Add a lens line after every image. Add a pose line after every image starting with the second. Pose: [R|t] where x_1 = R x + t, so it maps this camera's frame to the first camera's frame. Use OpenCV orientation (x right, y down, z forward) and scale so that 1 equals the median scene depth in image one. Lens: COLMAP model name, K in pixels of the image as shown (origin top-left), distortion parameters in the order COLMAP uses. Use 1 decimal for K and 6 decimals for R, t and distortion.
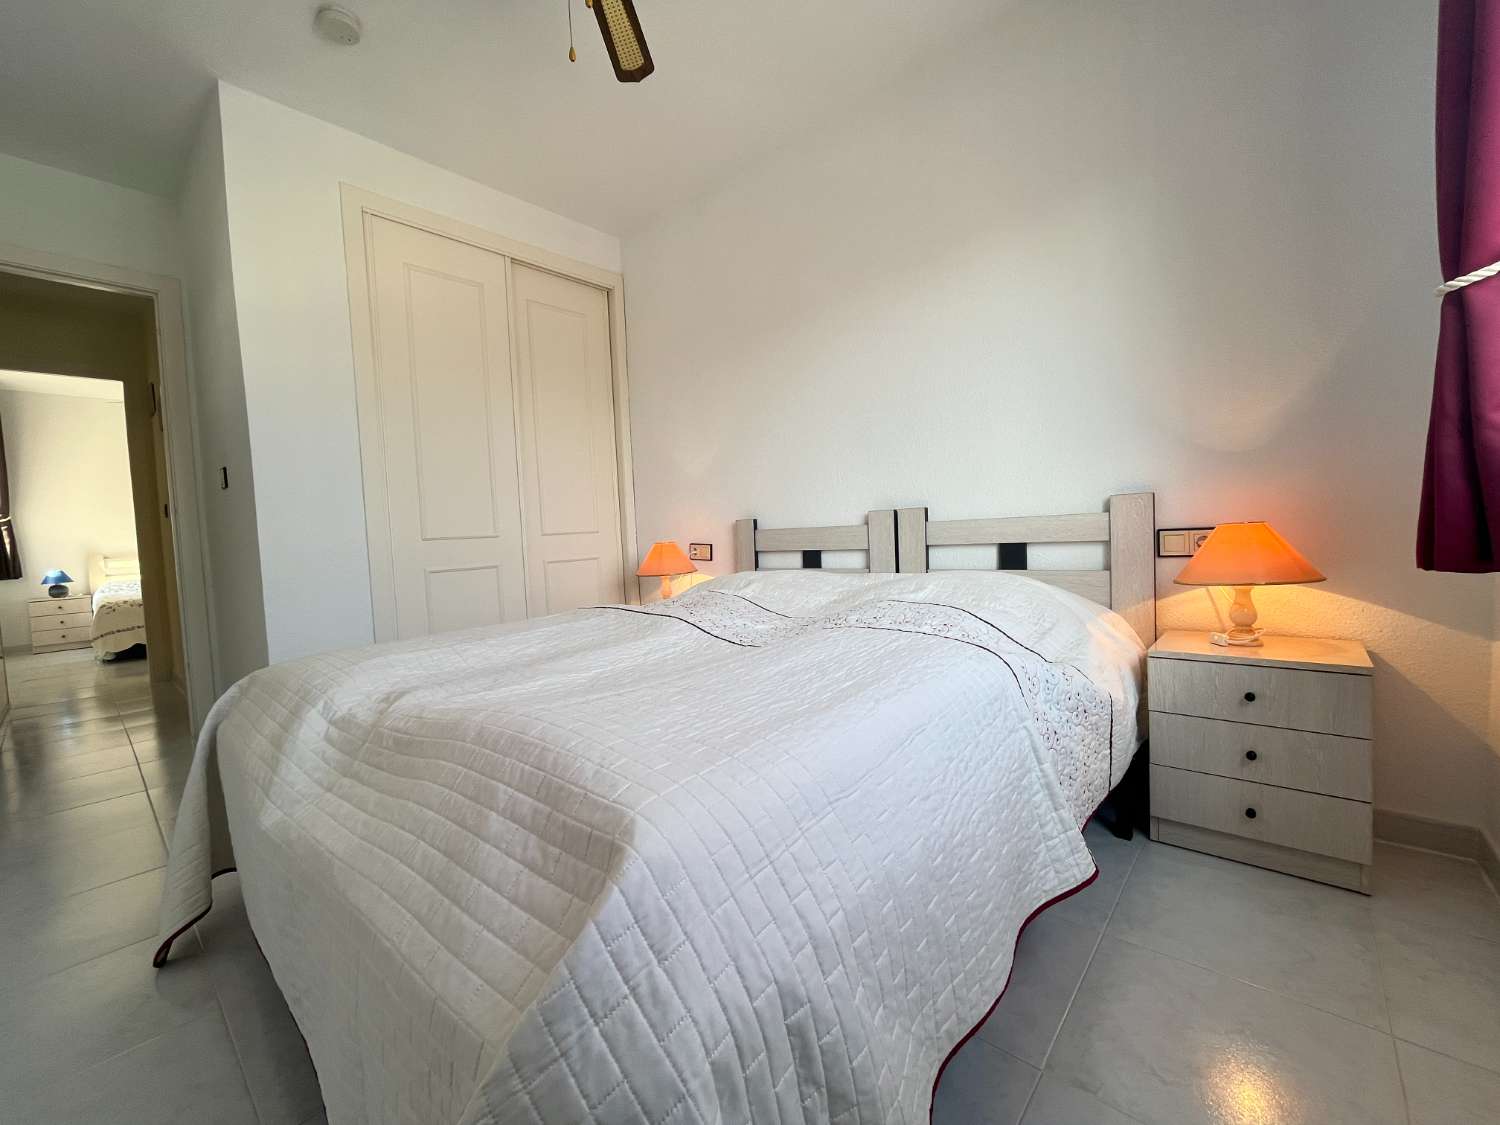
lens RADIAL K [[602.4, 0, 750.0], [0, 602.4, 562.5], [0, 0, 1]] dist [-0.005807, 0.000172]
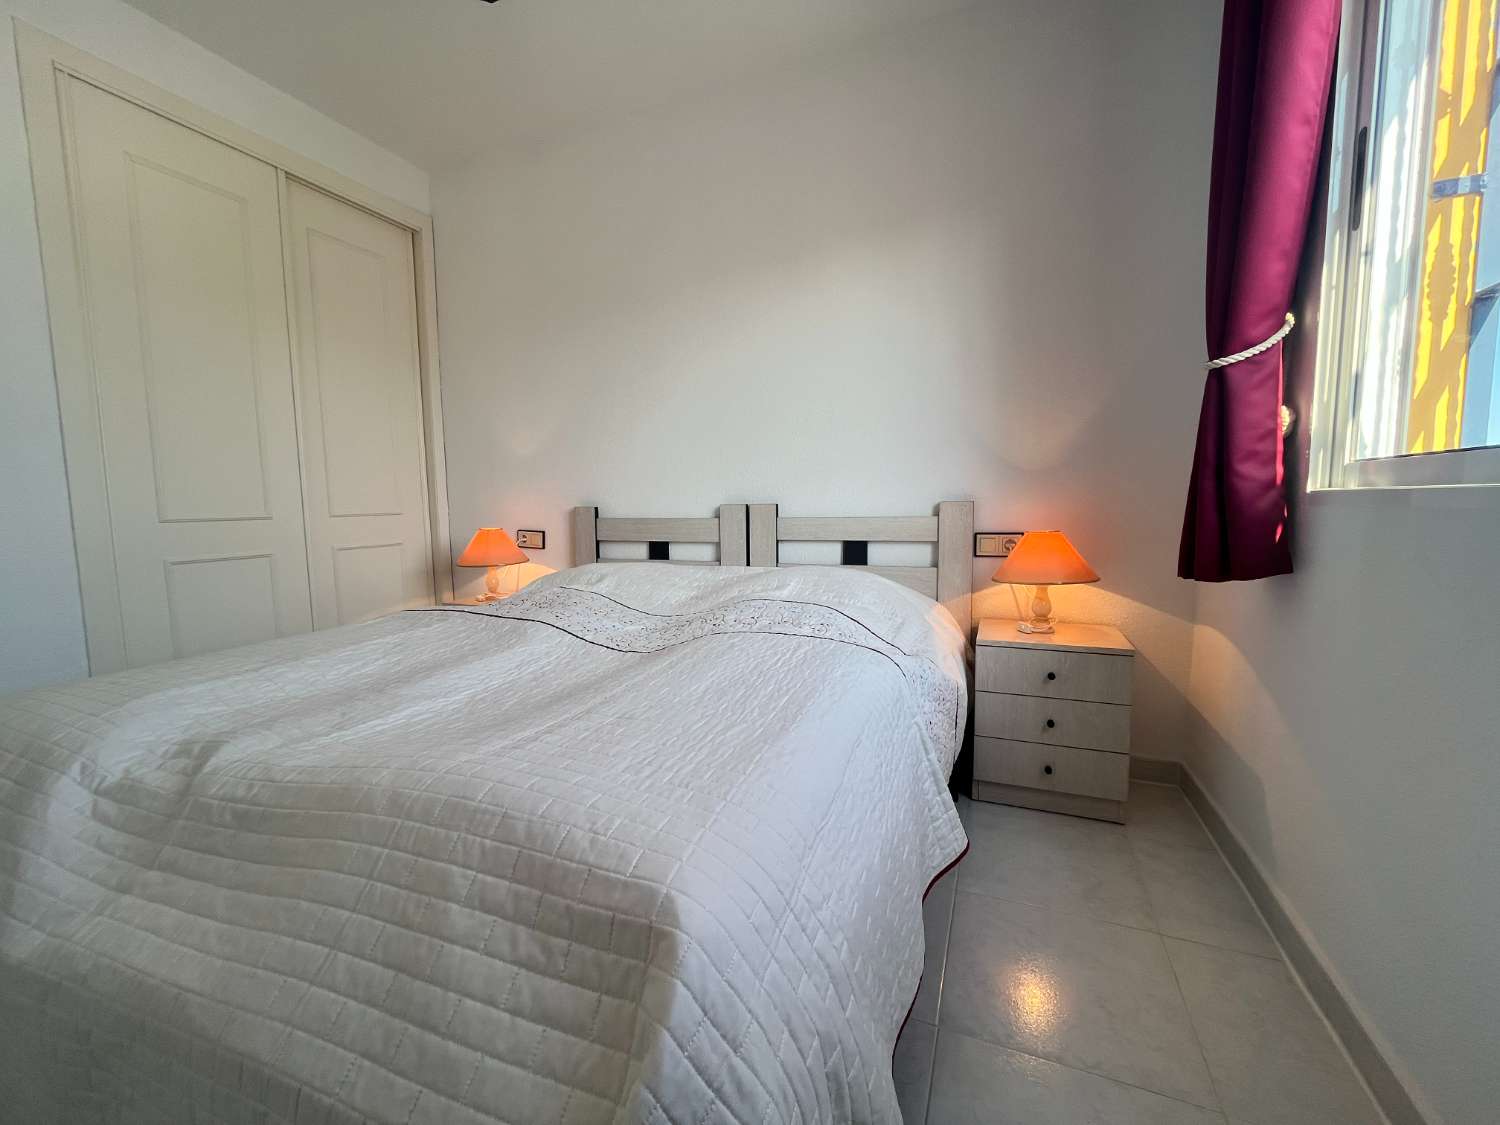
lens RADIAL K [[602.4, 0, 750.0], [0, 602.4, 562.5], [0, 0, 1]] dist [-0.005807, 0.000172]
pose [[0.946687, 0.001586, 0.322151, -0.144441], [-0.013066, 0.999354, 0.033475, -0.041115], [-0.321890, -0.035900, 0.946096, 0.048385]]
